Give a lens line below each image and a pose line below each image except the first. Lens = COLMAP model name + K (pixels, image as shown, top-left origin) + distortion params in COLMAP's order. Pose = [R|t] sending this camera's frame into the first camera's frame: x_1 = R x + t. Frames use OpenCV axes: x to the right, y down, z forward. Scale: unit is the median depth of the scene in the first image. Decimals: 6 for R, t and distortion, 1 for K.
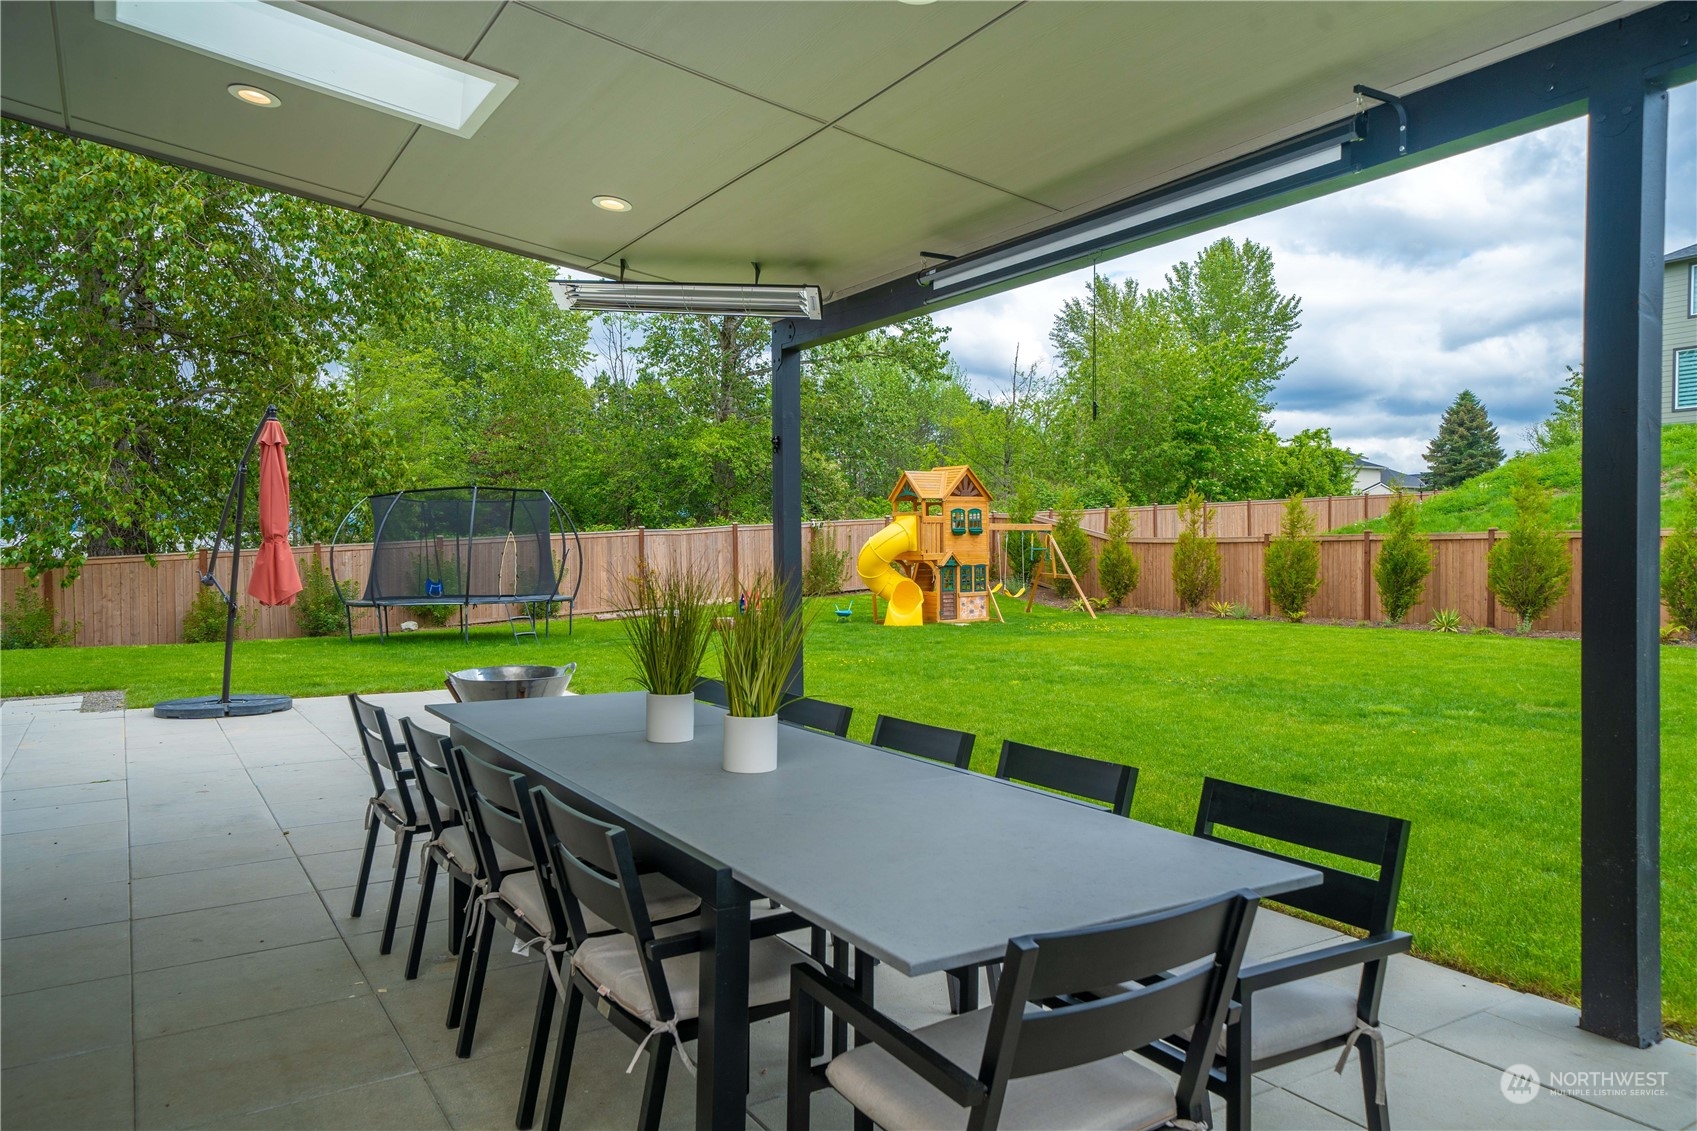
lens RADIAL K [[1142.3, 0, 851.3], [0, 1142.3, 578.2], [0, 0, 1]] dist [0.037811, -0.000985]
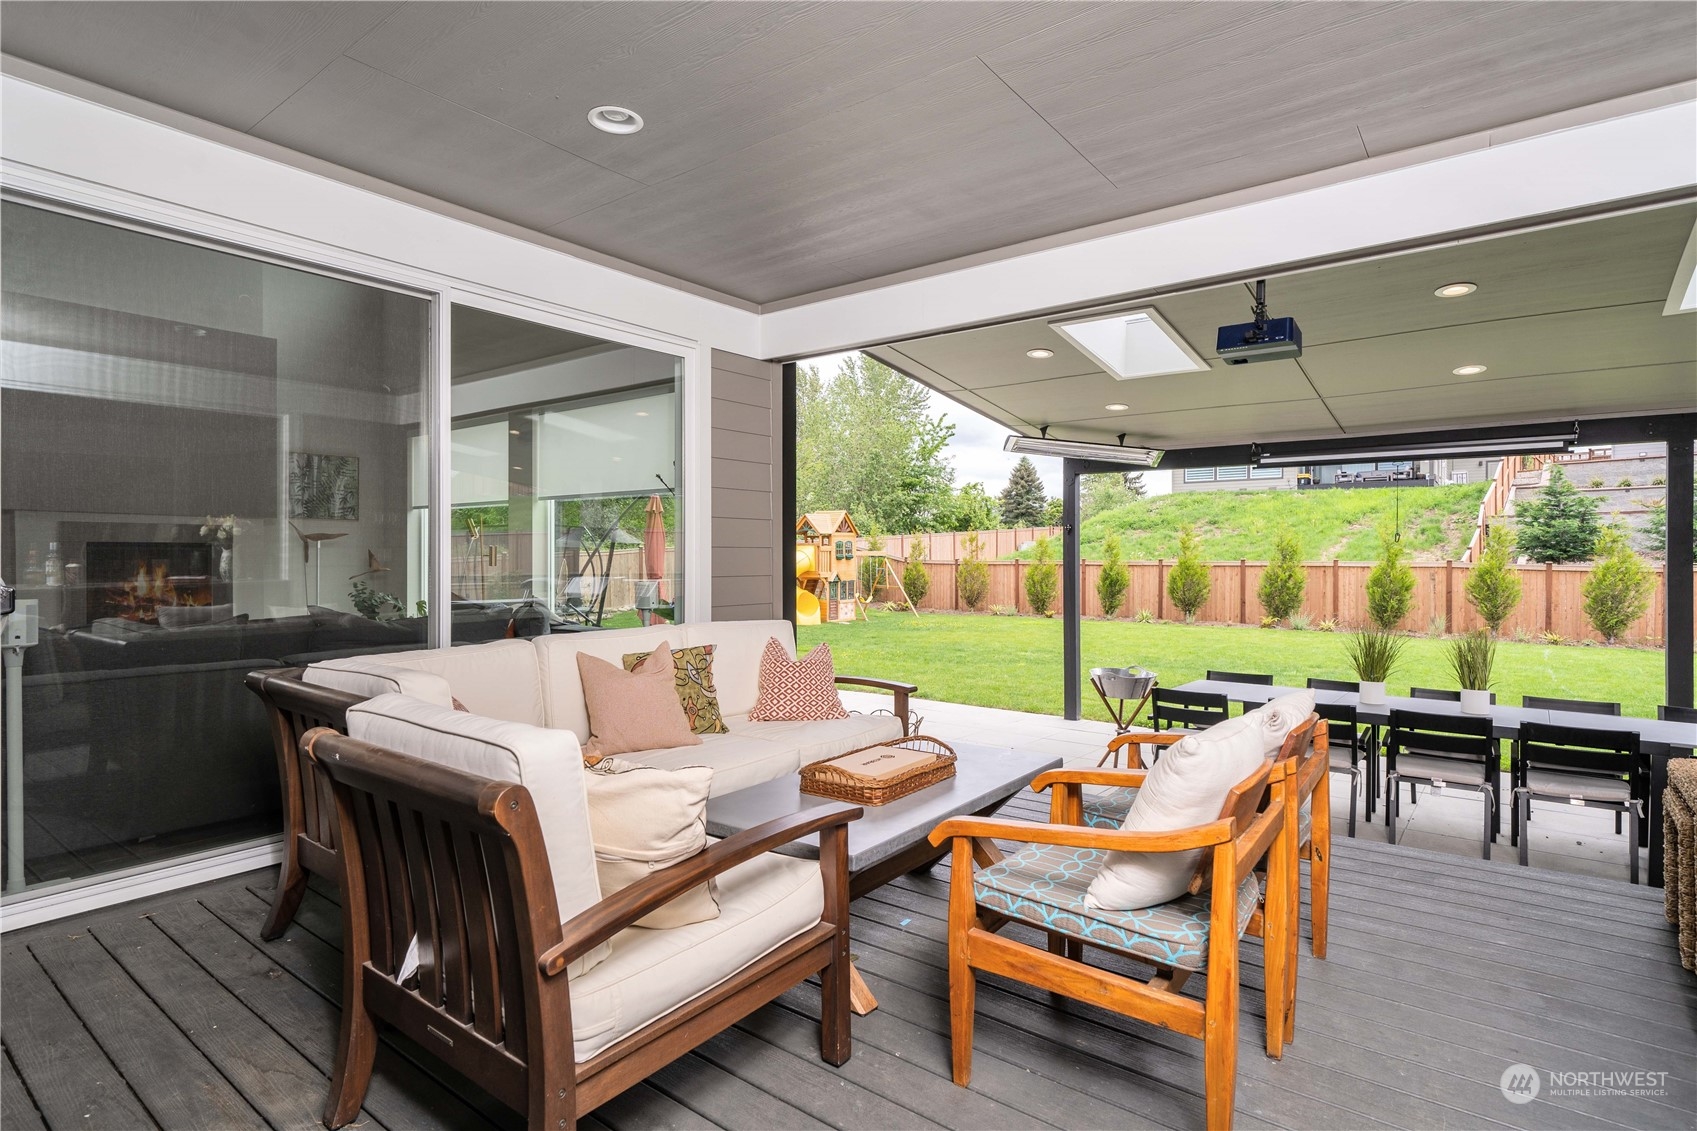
lens RADIAL K [[876.4, 0, 842.1], [0, 876.4, 558.7], [0, 0, 1]] dist [0.006625, 0.000974]
pose [[0.950571, 0.006335, 0.310443, -0.239487], [0.000865, 0.999734, -0.023051, -0.013567], [-0.310507, 0.022180, 0.950312, -0.038690]]
